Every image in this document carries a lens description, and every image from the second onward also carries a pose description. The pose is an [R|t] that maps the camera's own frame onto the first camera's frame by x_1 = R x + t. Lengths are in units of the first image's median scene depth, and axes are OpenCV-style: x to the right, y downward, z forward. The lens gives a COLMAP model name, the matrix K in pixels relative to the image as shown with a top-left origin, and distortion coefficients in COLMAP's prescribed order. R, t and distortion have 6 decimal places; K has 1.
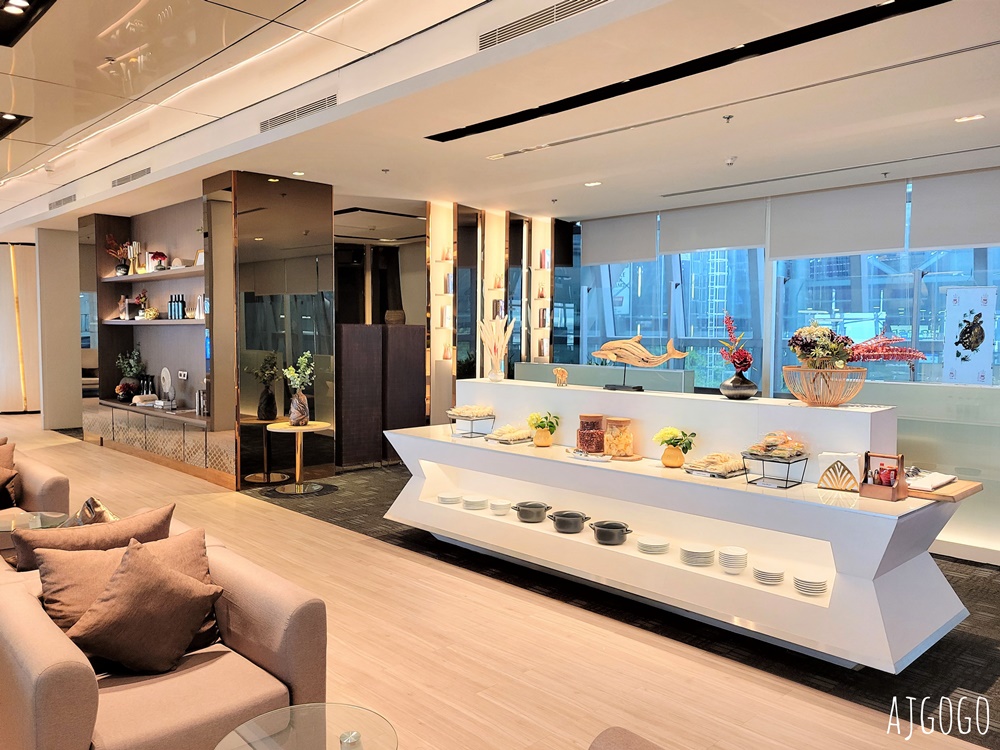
lens RADIAL K [[772.2, 0, 499.2], [0, 772.2, 376.6], [0, 0, 1]] dist [0.000516, -0.000108]
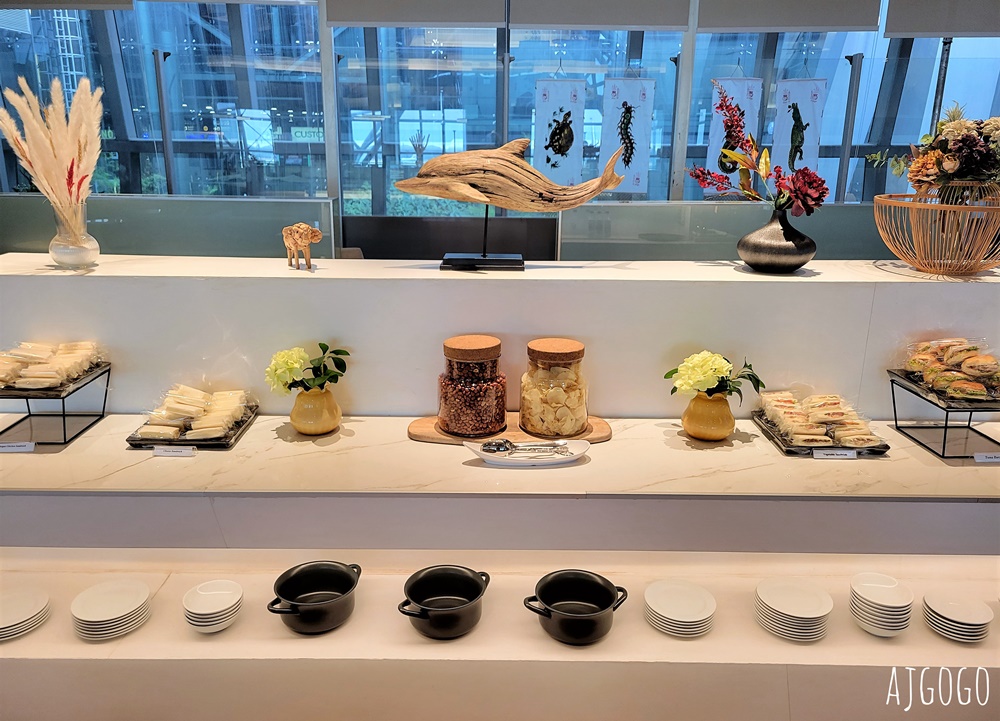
lens RADIAL K [[757.5, 0, 501.8], [0, 757.5, 355.0], [0, 0, 1]] dist [0.000319, 0.000320]
pose [[0.692943, -0.196137, 0.693801, -0.083287], [0.033097, 0.969926, 0.241141, -0.023369], [-0.720232, -0.144134, 0.678595, 0.424681]]
